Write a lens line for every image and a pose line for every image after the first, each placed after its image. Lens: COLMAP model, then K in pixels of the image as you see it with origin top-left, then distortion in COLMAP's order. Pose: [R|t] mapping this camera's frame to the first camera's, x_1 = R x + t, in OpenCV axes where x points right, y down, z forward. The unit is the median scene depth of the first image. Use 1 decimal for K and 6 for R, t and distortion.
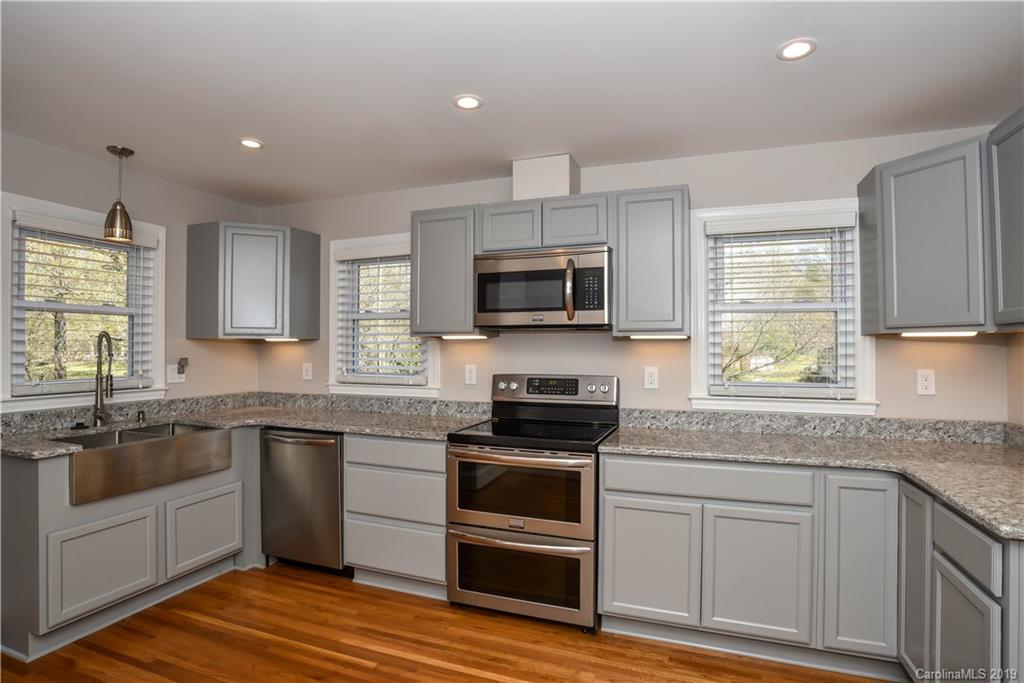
lens RADIAL K [[525.5, 0, 512.0], [0, 525.5, 341.5], [0, 0, 1]] dist [-0.061597, 0.018487]
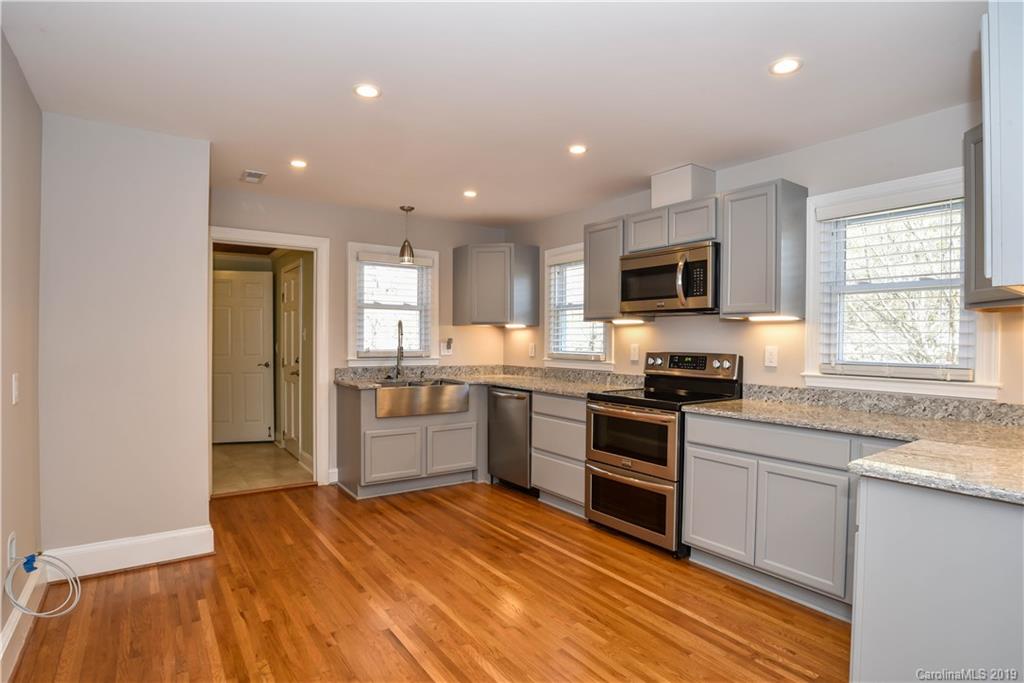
lens RADIAL K [[535.6, 0, 512.5], [0, 535.6, 347.0], [0, 0, 1]] dist [-0.049203, 0.001269]
pose [[0.830619, 0.012732, -0.556695, 0.469606], [0.000092, 0.999735, 0.023002, 0.026296], [0.556841, -0.019158, 0.830398, -0.236542]]
